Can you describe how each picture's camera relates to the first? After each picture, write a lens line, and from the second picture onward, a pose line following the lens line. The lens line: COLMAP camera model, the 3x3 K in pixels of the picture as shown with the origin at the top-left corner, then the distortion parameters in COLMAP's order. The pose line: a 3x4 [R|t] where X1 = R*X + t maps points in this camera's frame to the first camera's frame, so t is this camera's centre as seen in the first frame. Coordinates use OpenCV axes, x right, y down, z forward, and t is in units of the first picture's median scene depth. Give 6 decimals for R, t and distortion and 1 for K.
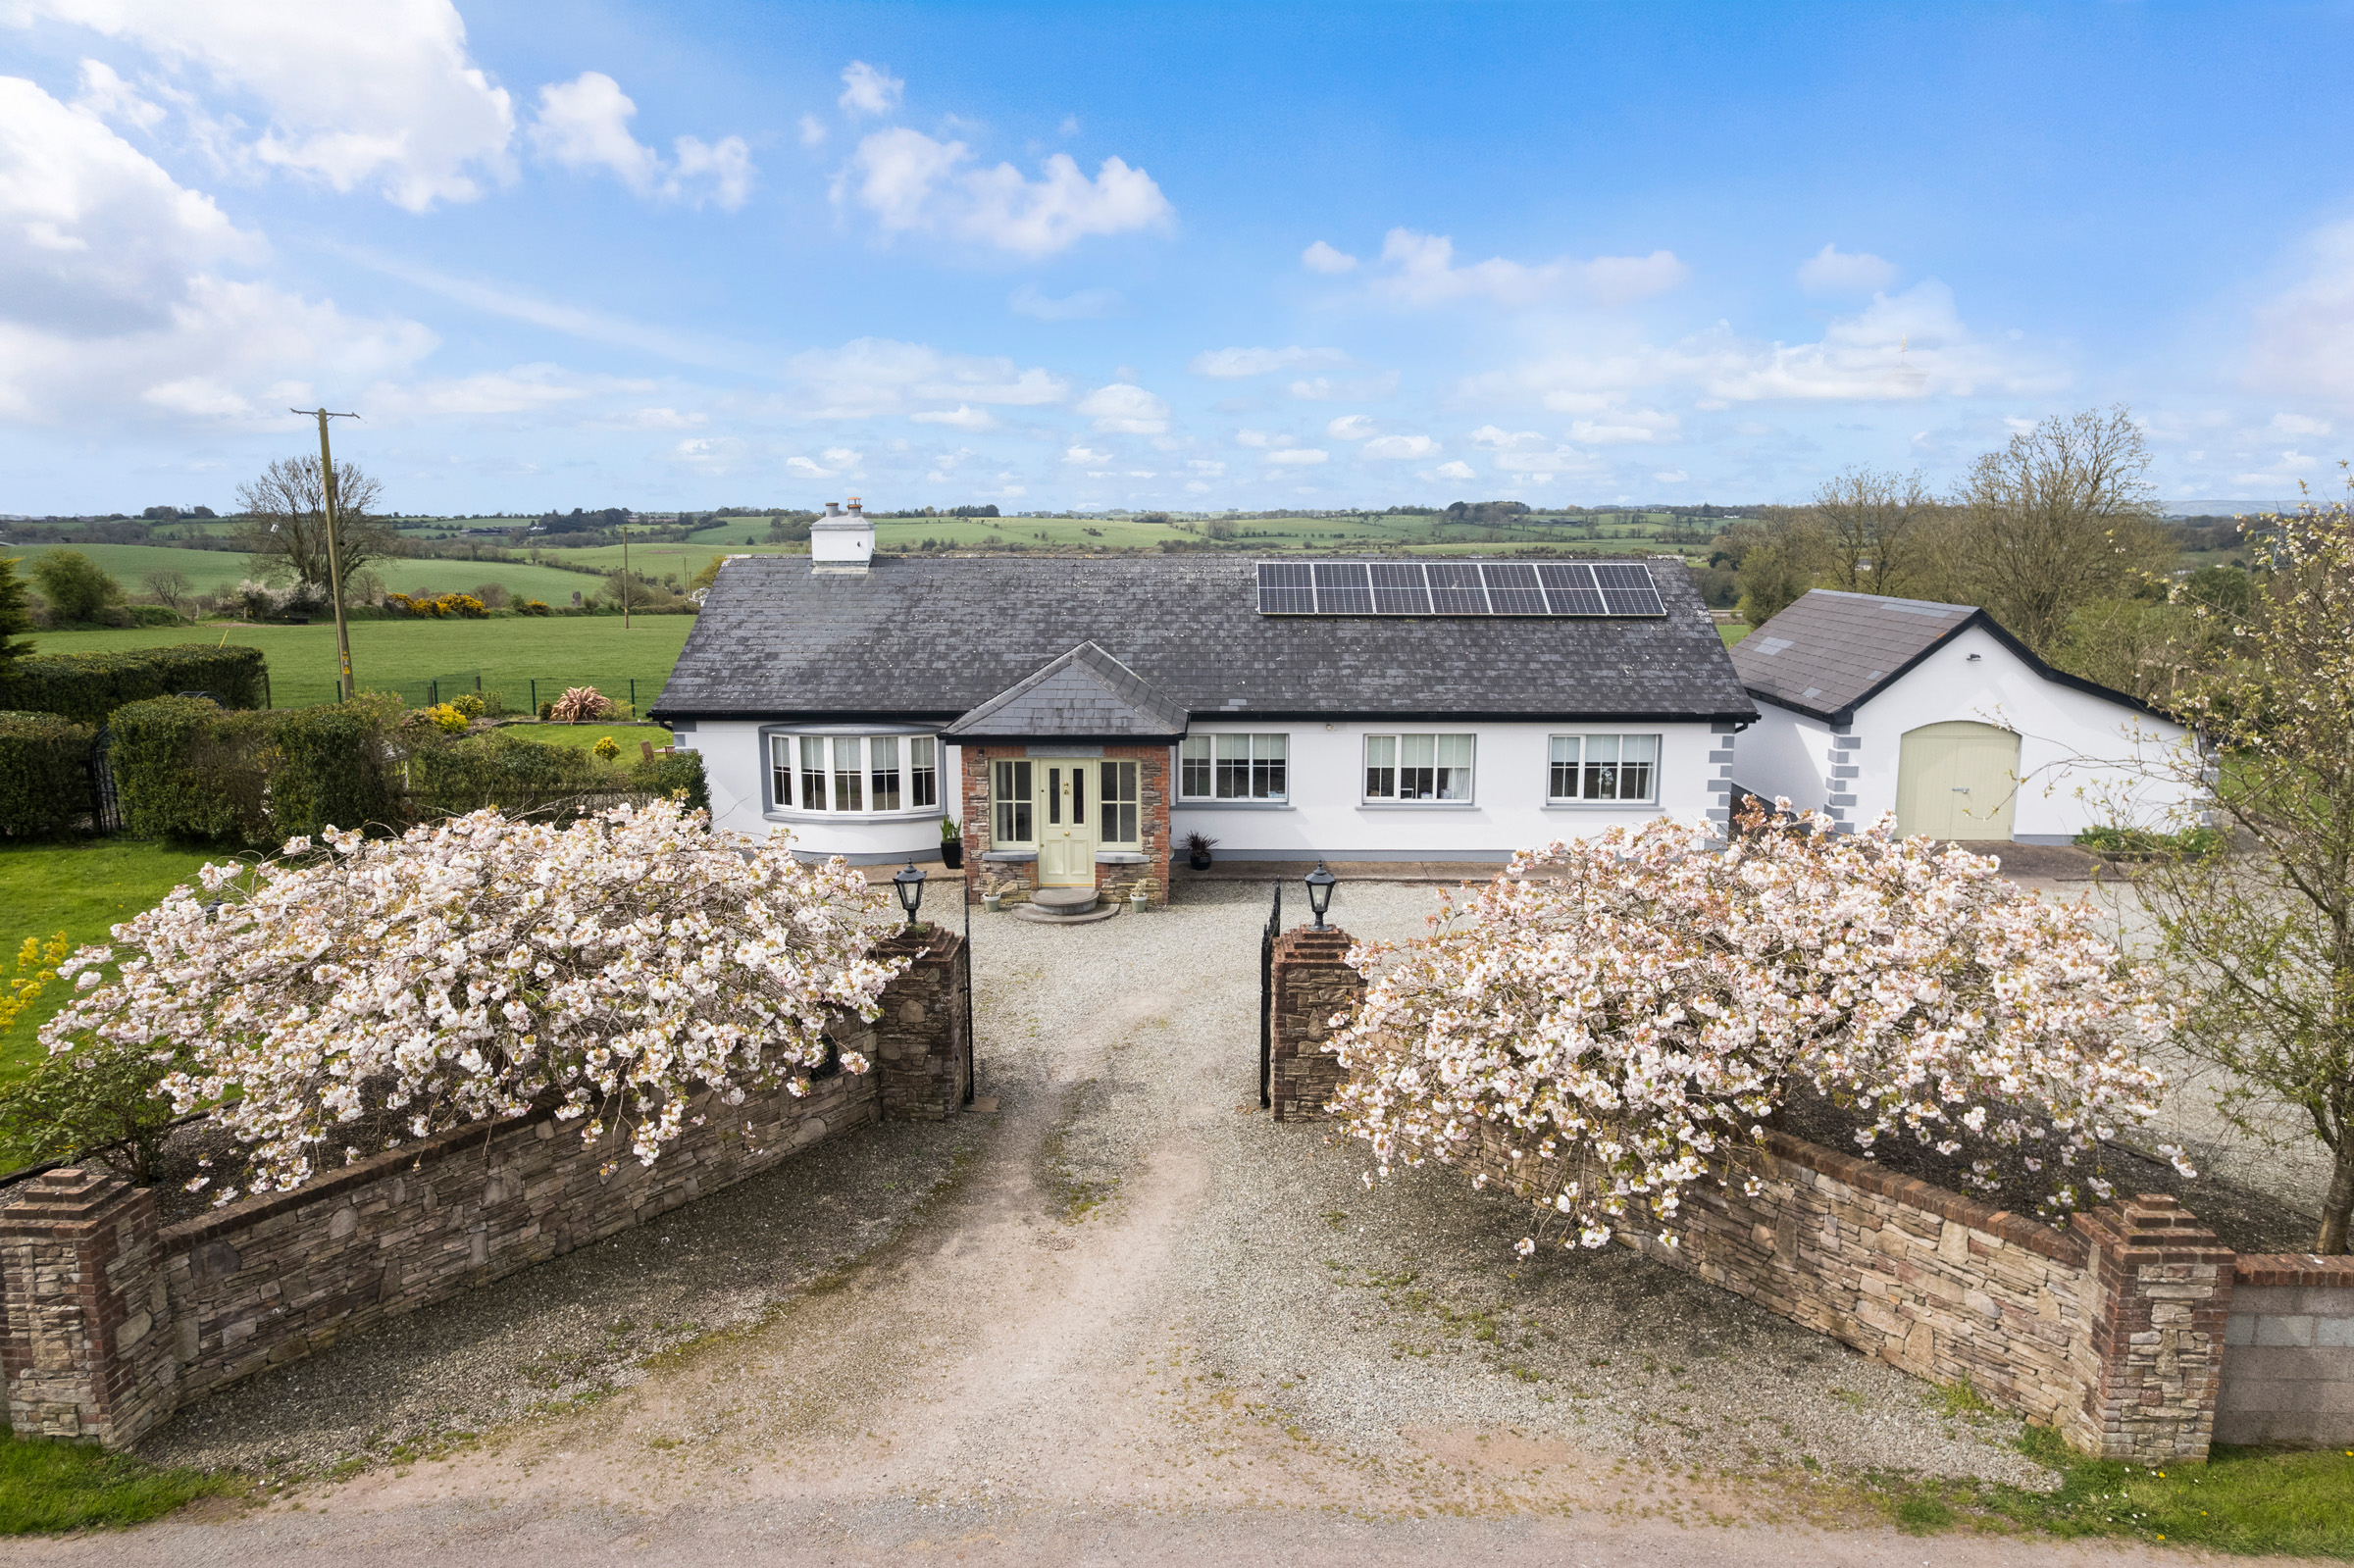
lens RADIAL K [[1506.9, 0, 1177.0], [0, 1506.9, 784.0], [0, 0, 1]] dist [-0.065640, 0.054637]
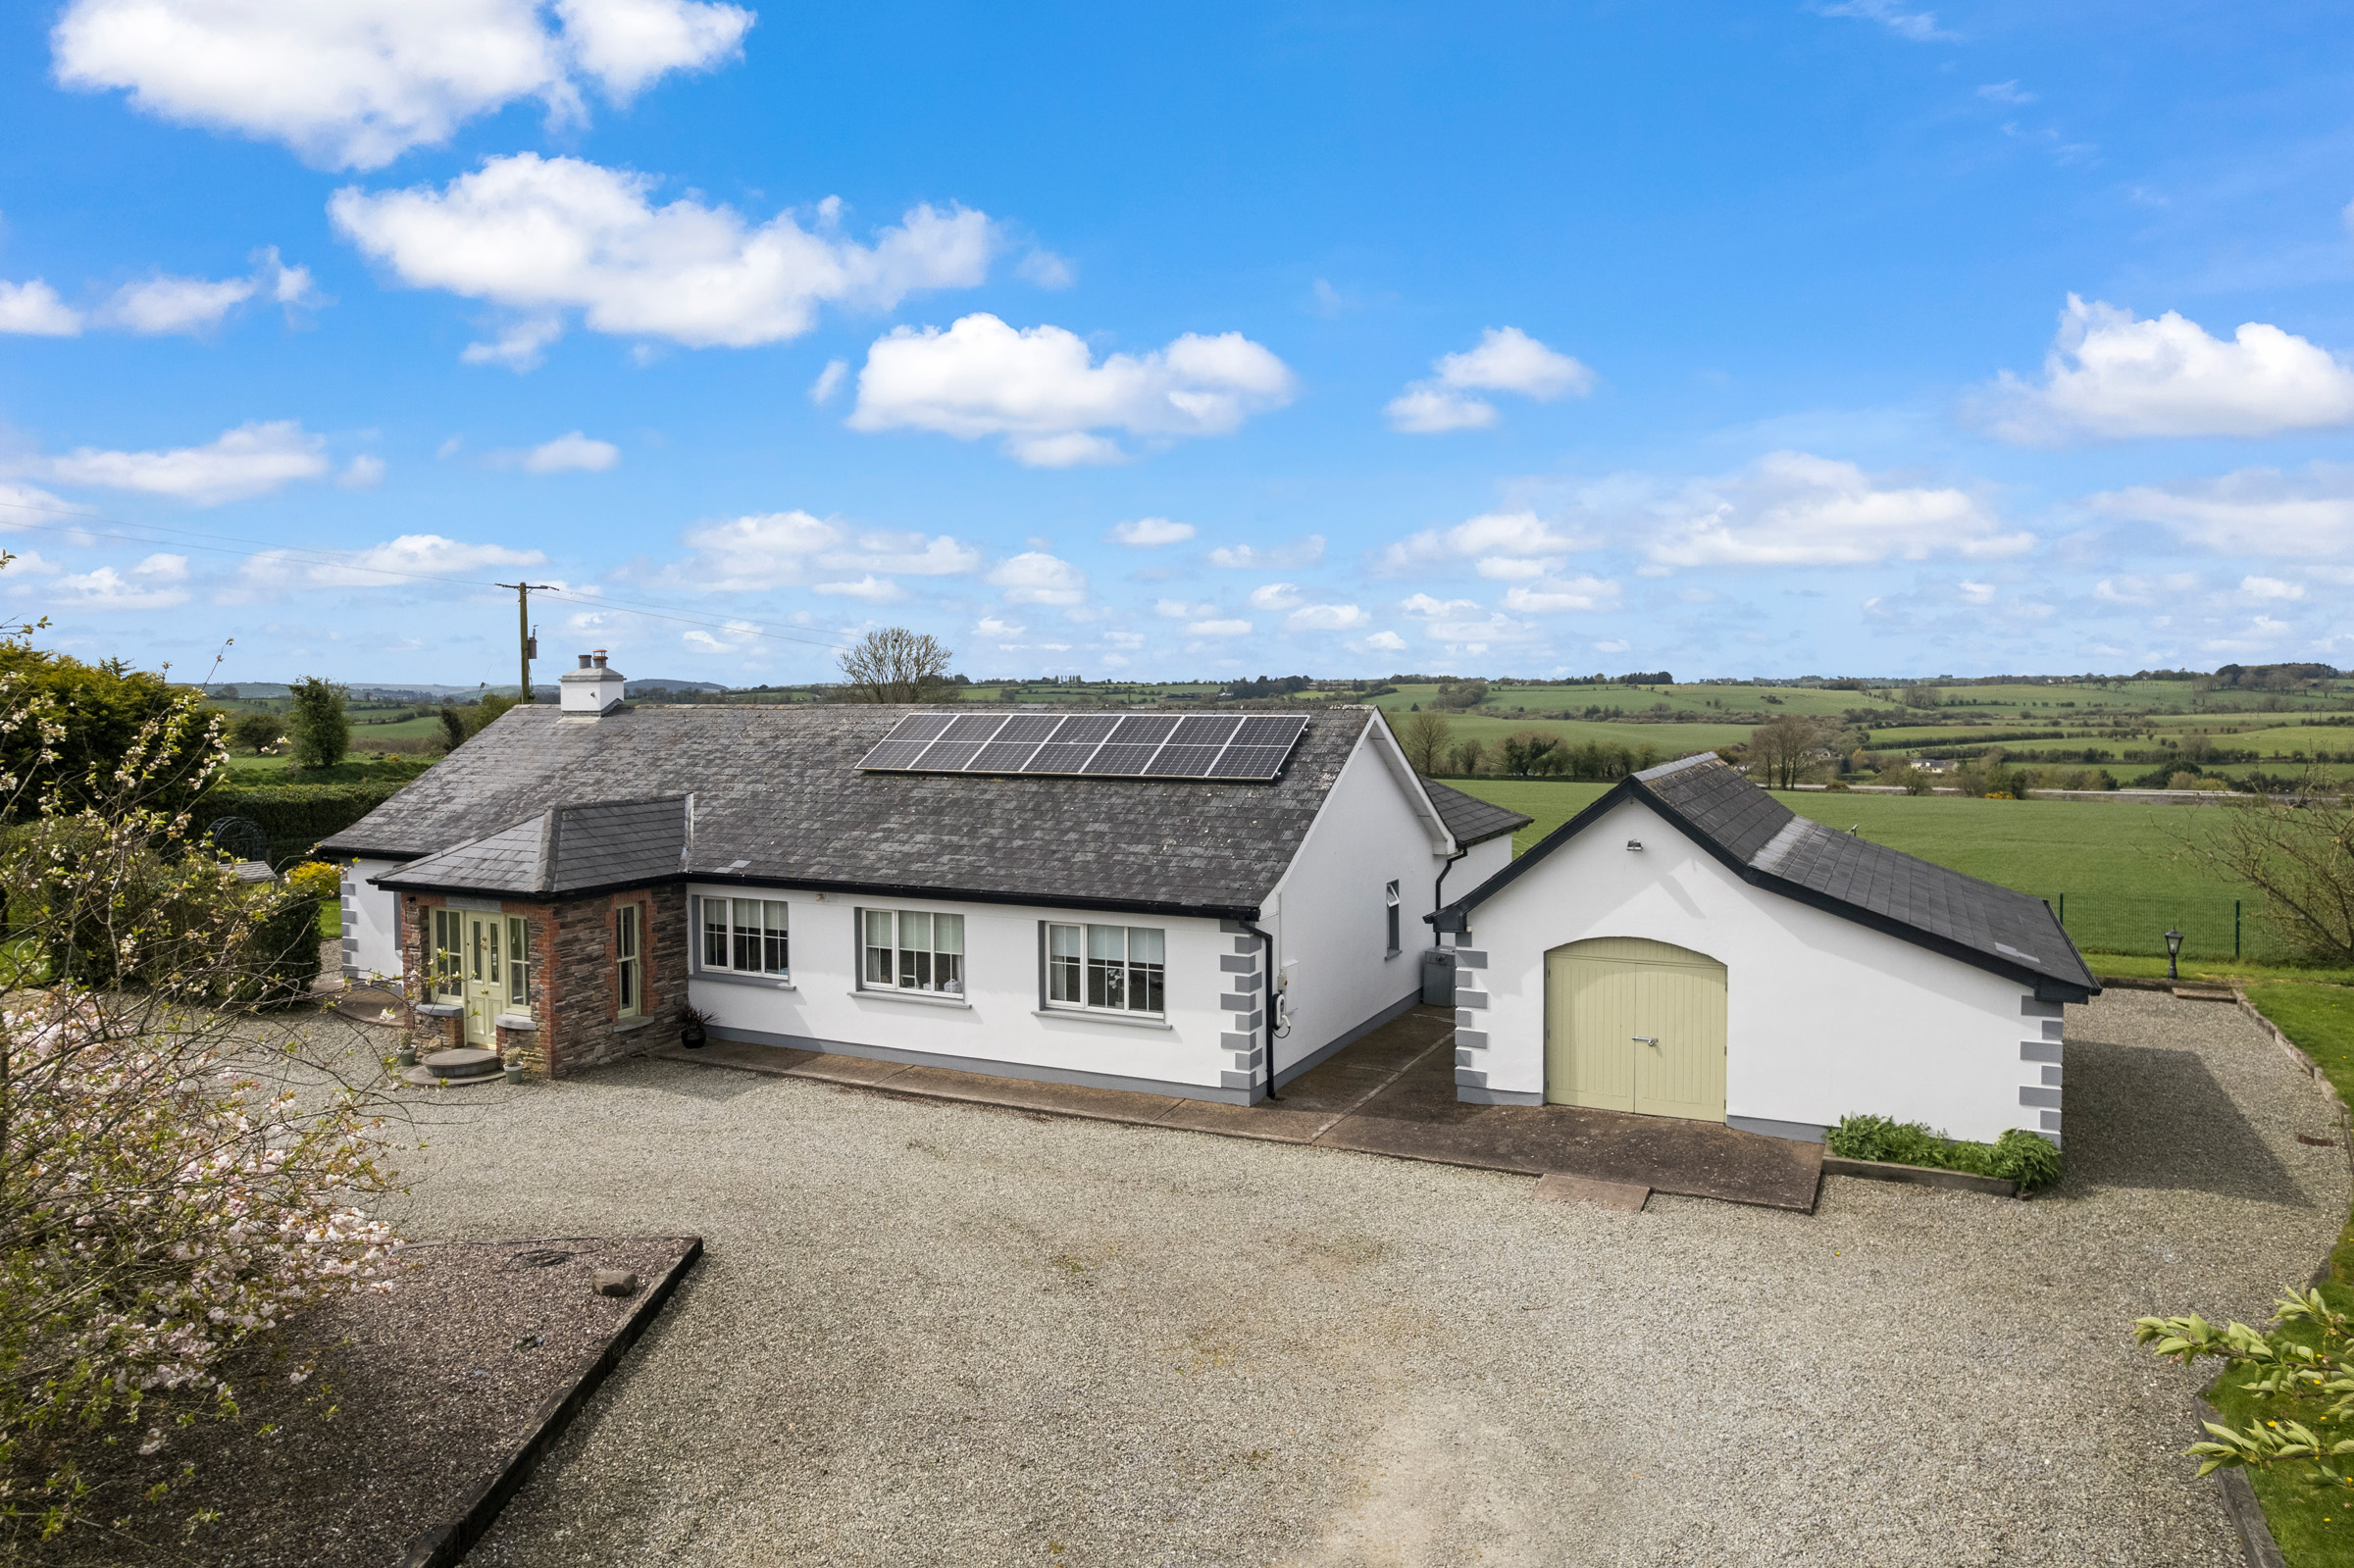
lens RADIAL K [[1524.7, 0, 1186.7], [0, 1524.7, 753.1], [0, 0, 1]] dist [-0.063364, 0.043543]
pose [[0.907572, 0.014132, -0.419659, 0.663620], [-0.068908, 0.990896, -0.115655, -0.033574], [0.414204, 0.133883, 0.900283, 0.284371]]
